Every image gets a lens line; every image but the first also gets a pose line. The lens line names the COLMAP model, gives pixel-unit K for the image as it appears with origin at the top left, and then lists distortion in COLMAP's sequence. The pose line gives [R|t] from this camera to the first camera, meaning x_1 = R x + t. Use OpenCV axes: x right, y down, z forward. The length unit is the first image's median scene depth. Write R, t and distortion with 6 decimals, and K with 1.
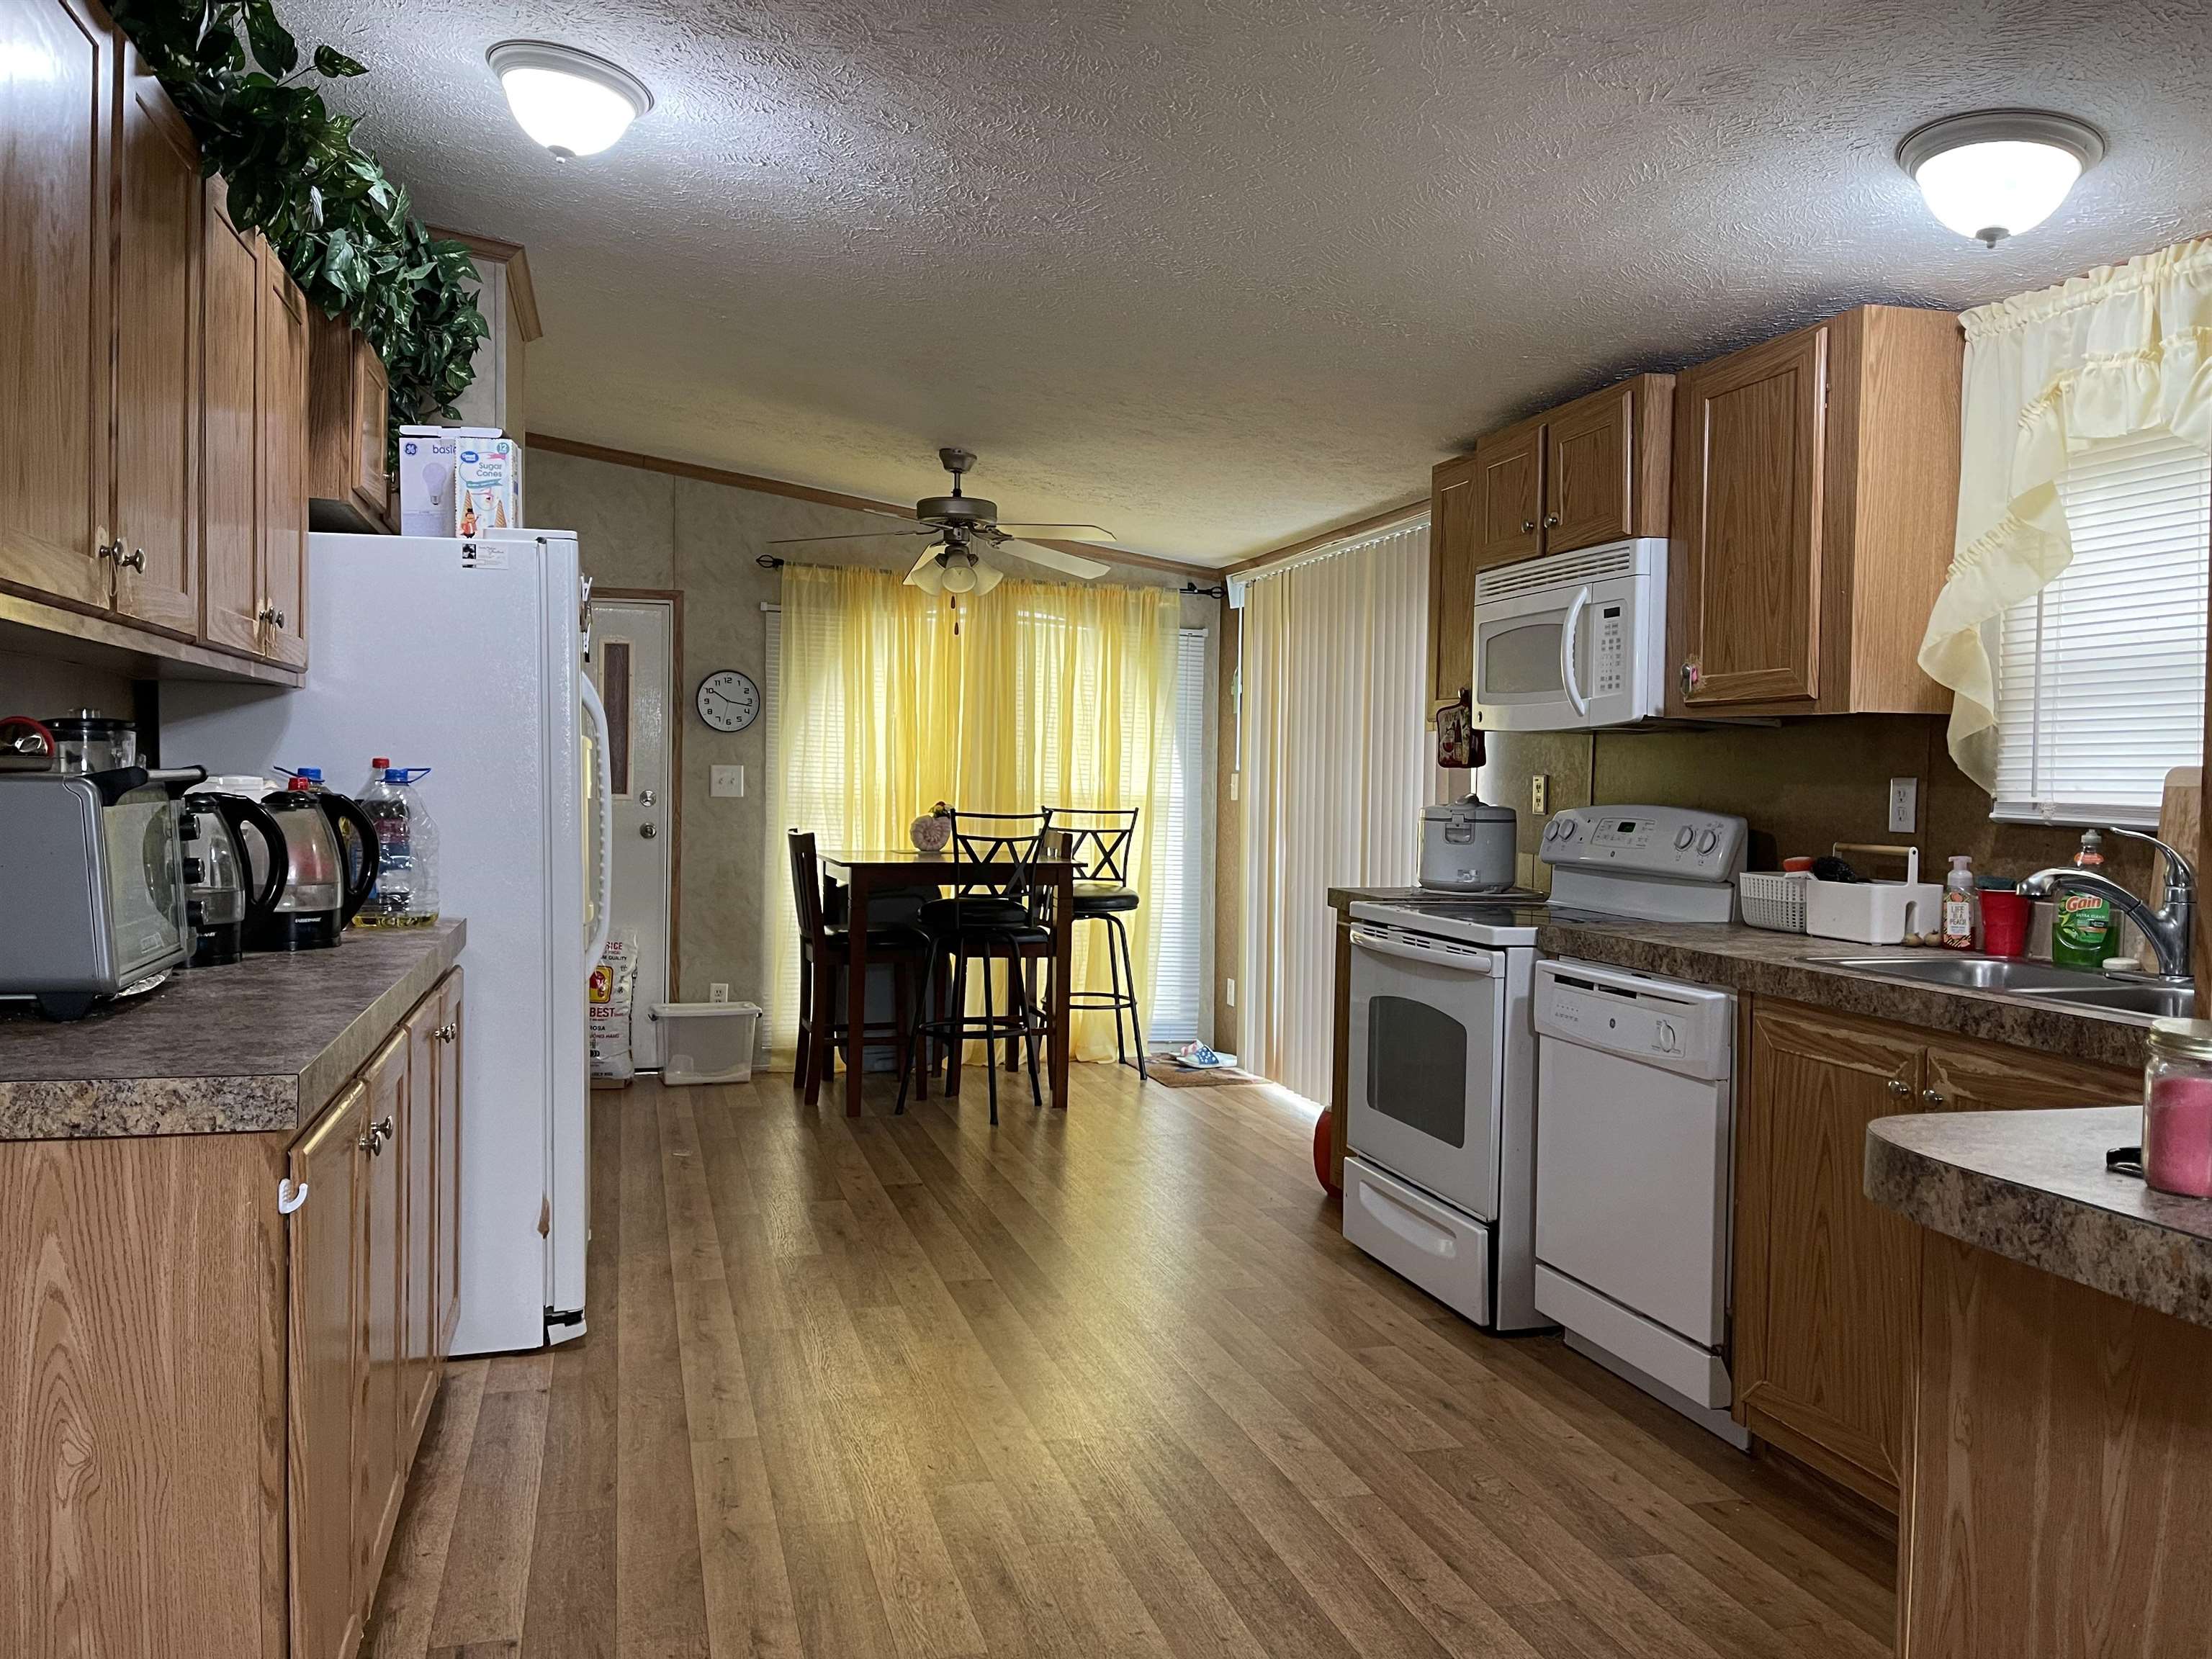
lens RADIAL K [[1666.4, 0, 1106.0], [0, 1666.4, 829.5], [0, 0, 1]] dist [0.081324, -0.113460]
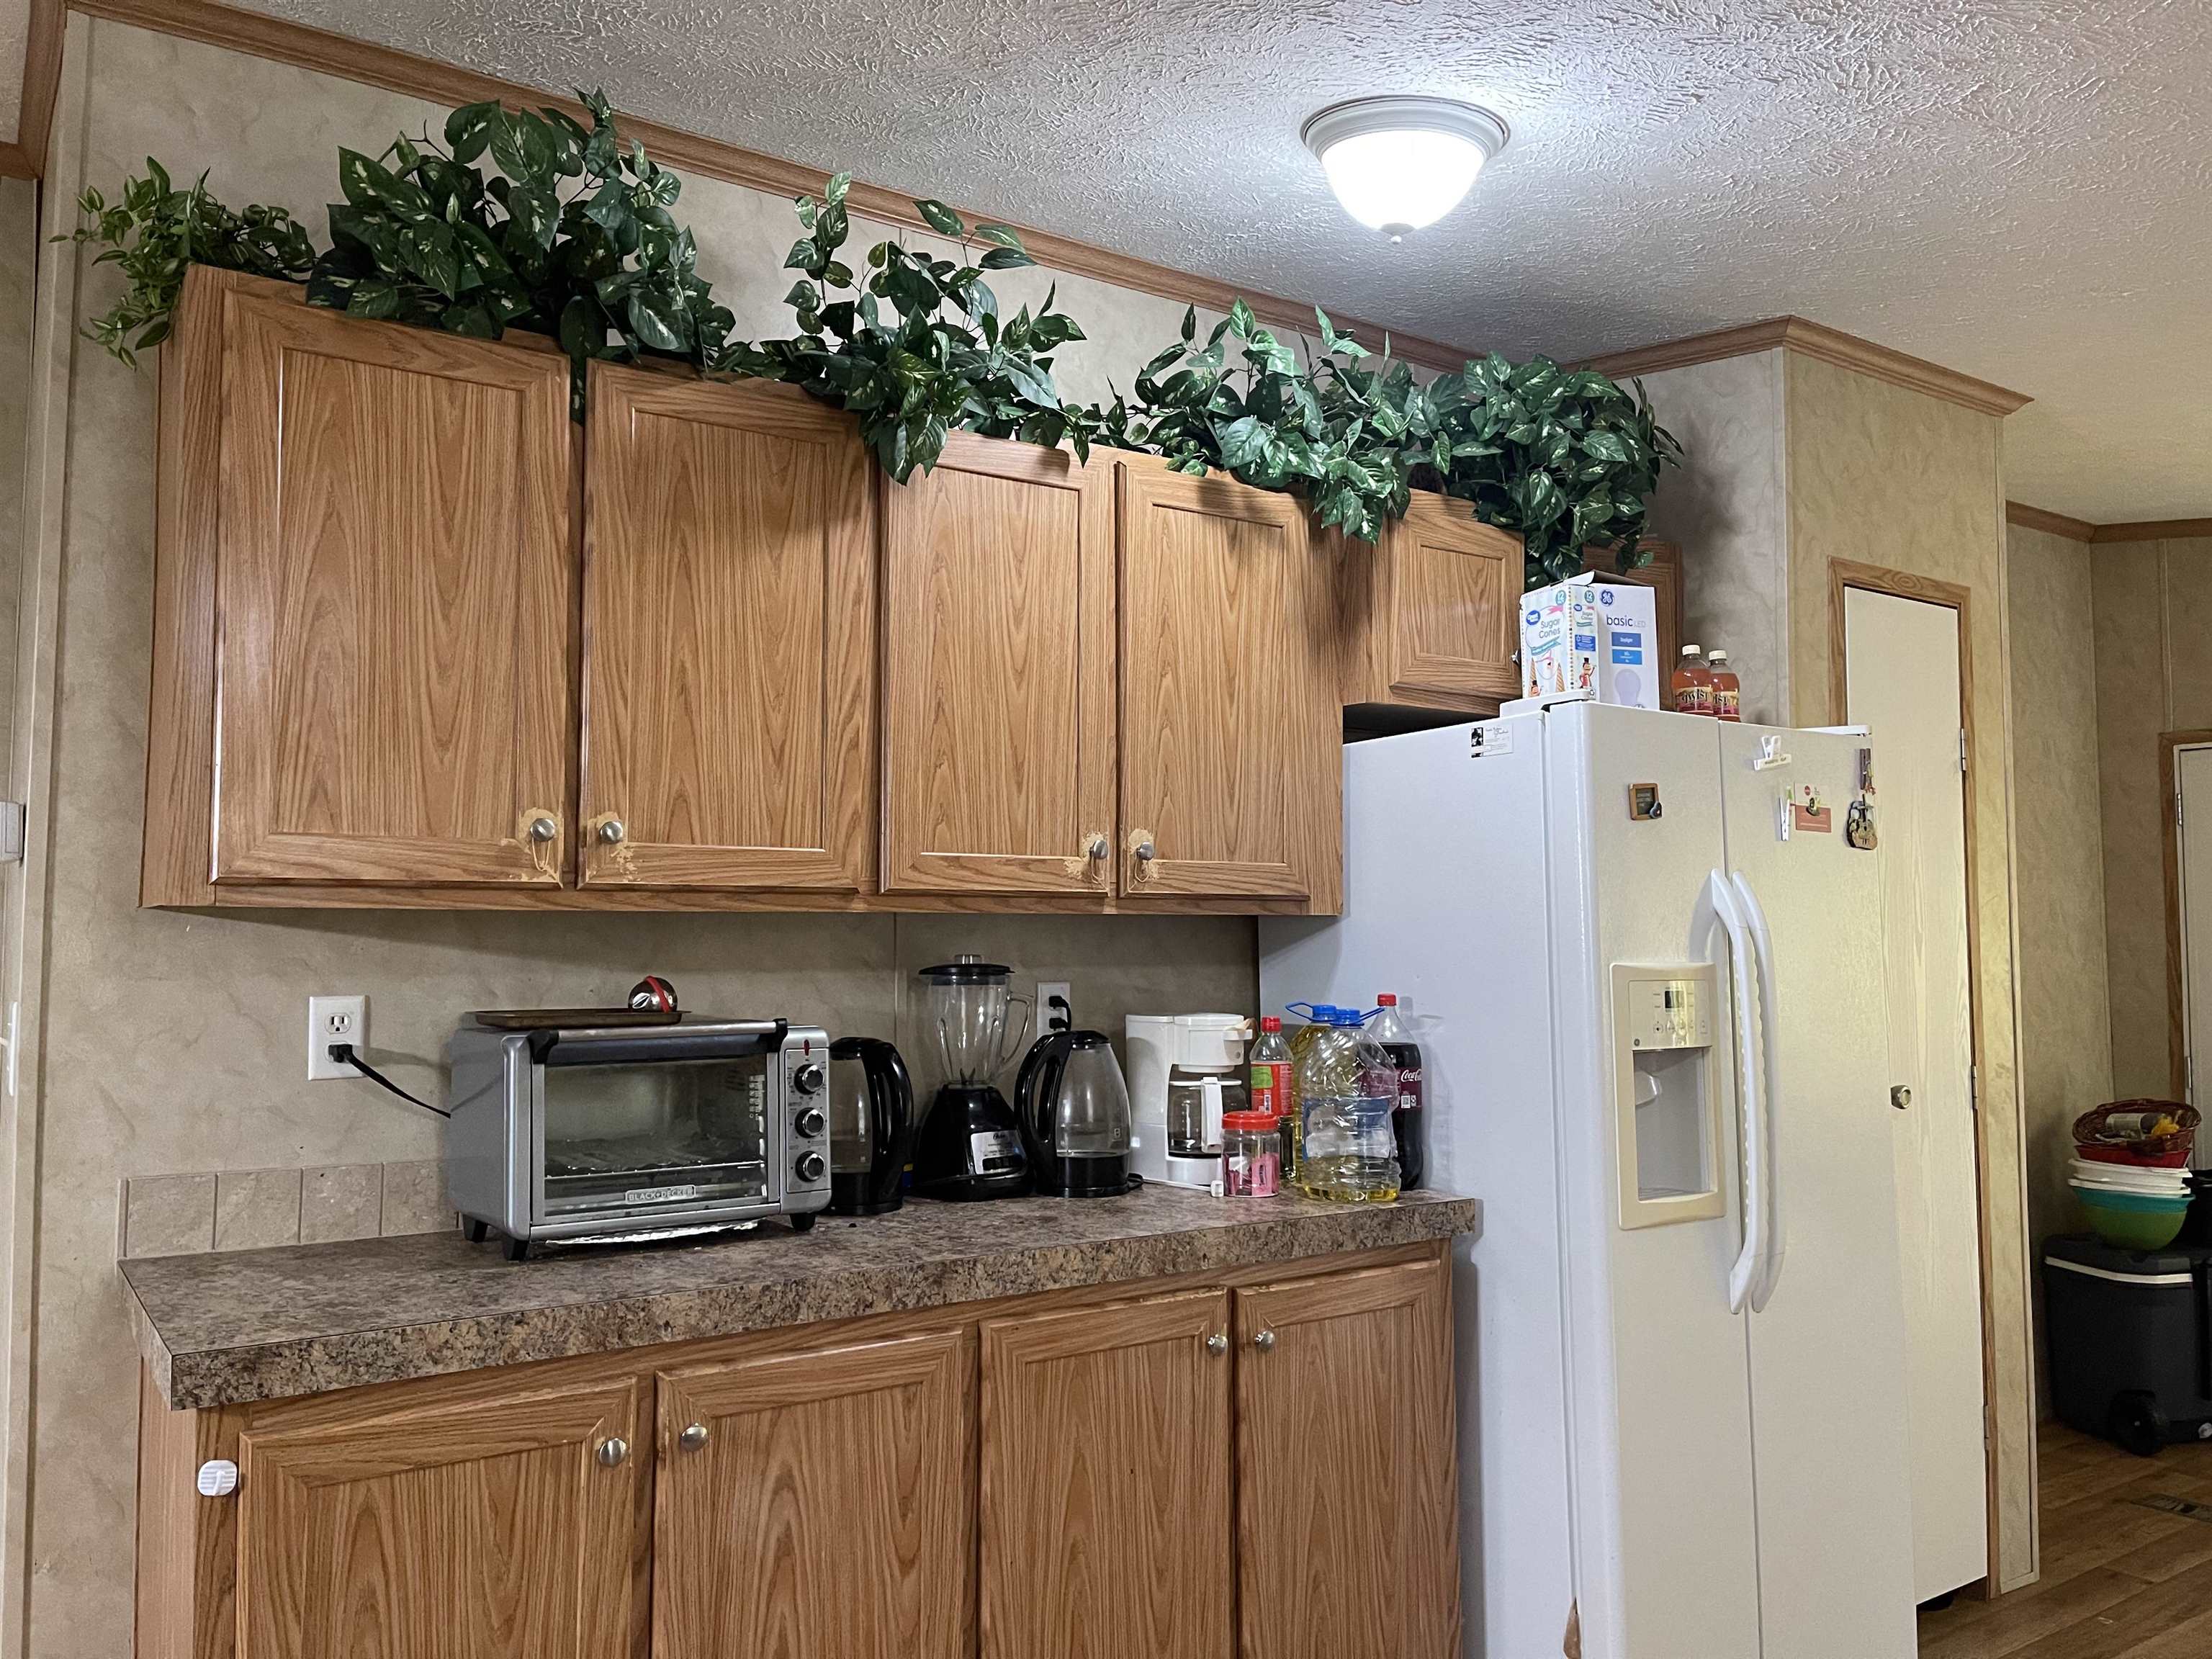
lens RADIAL K [[1666.4, 0, 1106.0], [0, 1666.4, 829.5], [0, 0, 1]] dist [0.081324, -0.113460]
pose [[0.303946, -0.079028, -0.949406, 0.159758], [-0.020294, 0.995790, -0.089386, -0.024483], [0.952473, 0.046435, 0.301063, 0.304621]]
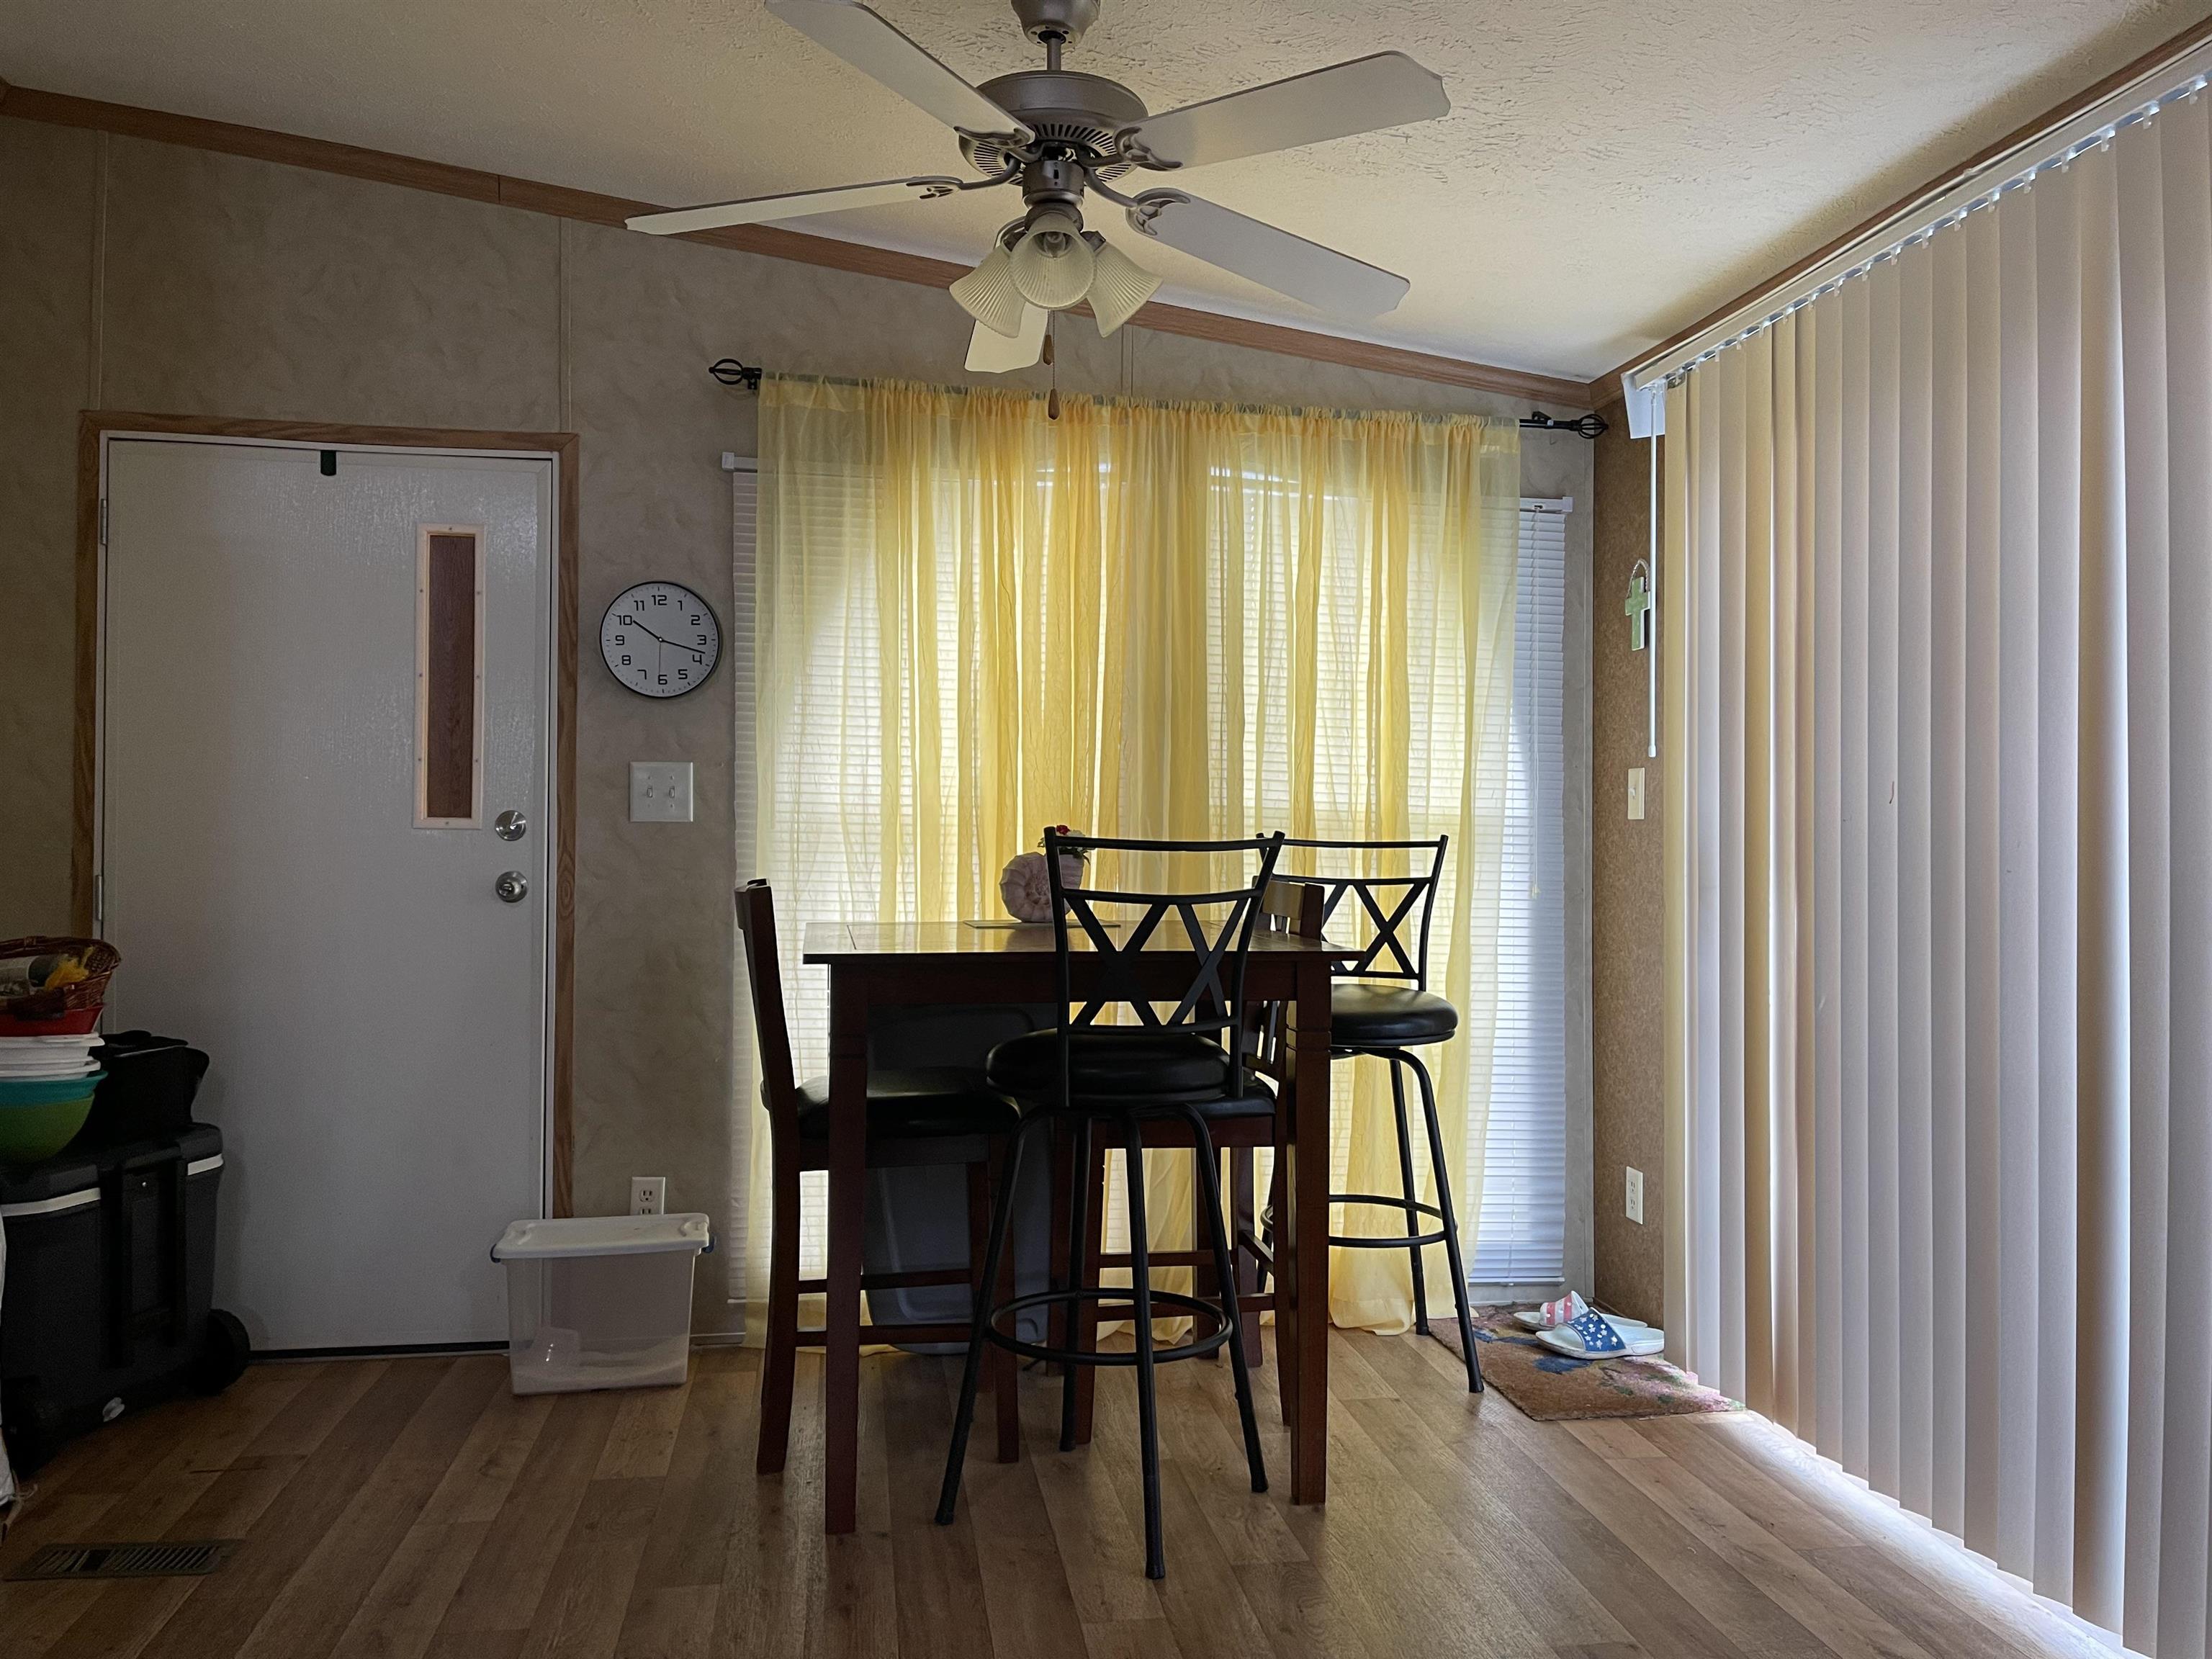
lens RADIAL K [[1666.4, 0, 1106.0], [0, 1666.4, 829.5], [0, 0, 1]] dist [0.081324, -0.113460]
pose [[0.991416, -0.012229, -0.130176, -0.018587], [0.007522, 0.999302, -0.036591, 0.003315], [0.130532, 0.035297, 0.990816, 0.494772]]
